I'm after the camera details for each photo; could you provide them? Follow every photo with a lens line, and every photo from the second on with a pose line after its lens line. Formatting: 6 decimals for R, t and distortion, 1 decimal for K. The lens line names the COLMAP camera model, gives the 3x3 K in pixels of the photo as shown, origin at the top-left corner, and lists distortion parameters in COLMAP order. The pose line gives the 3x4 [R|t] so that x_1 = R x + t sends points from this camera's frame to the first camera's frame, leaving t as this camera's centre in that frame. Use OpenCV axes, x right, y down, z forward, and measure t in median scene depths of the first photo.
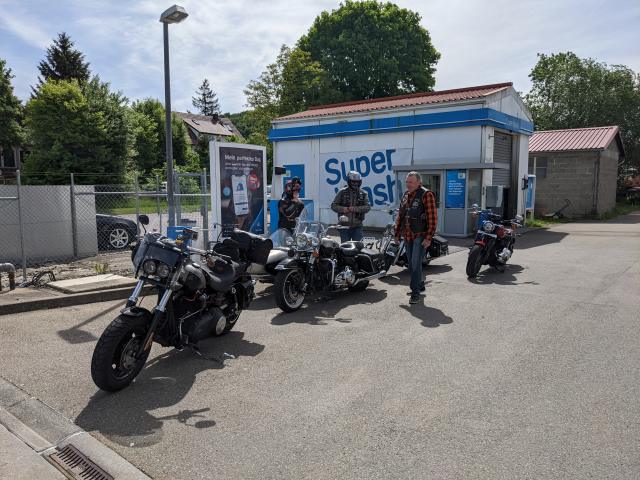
lens RADIAL K [[499.8, 0, 305.5], [0, 499.8, 245.7], [0, 0, 1]] dist [0.062142, -0.091161]
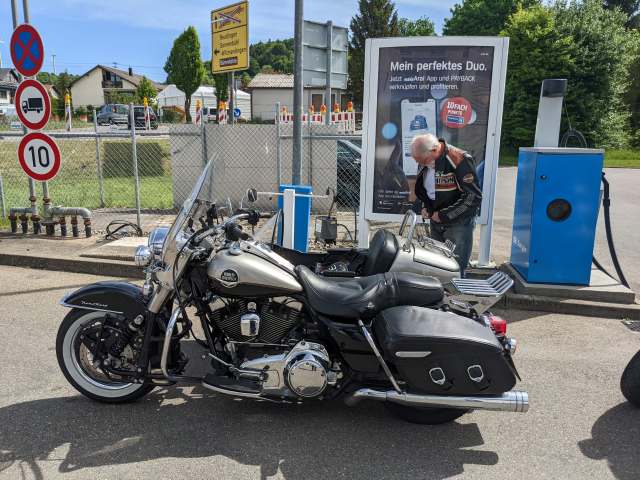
lens RADIAL K [[506.5, 0, 317.0], [0, 506.5, 242.2], [0, 0, 1]] dist [0.030005, -0.056944]
pose [[0.533115, 0.182562, -0.826111, 0.160601], [-0.106237, 0.983158, 0.148710, -0.035401], [0.839346, 0.008484, 0.543531, 0.356916]]
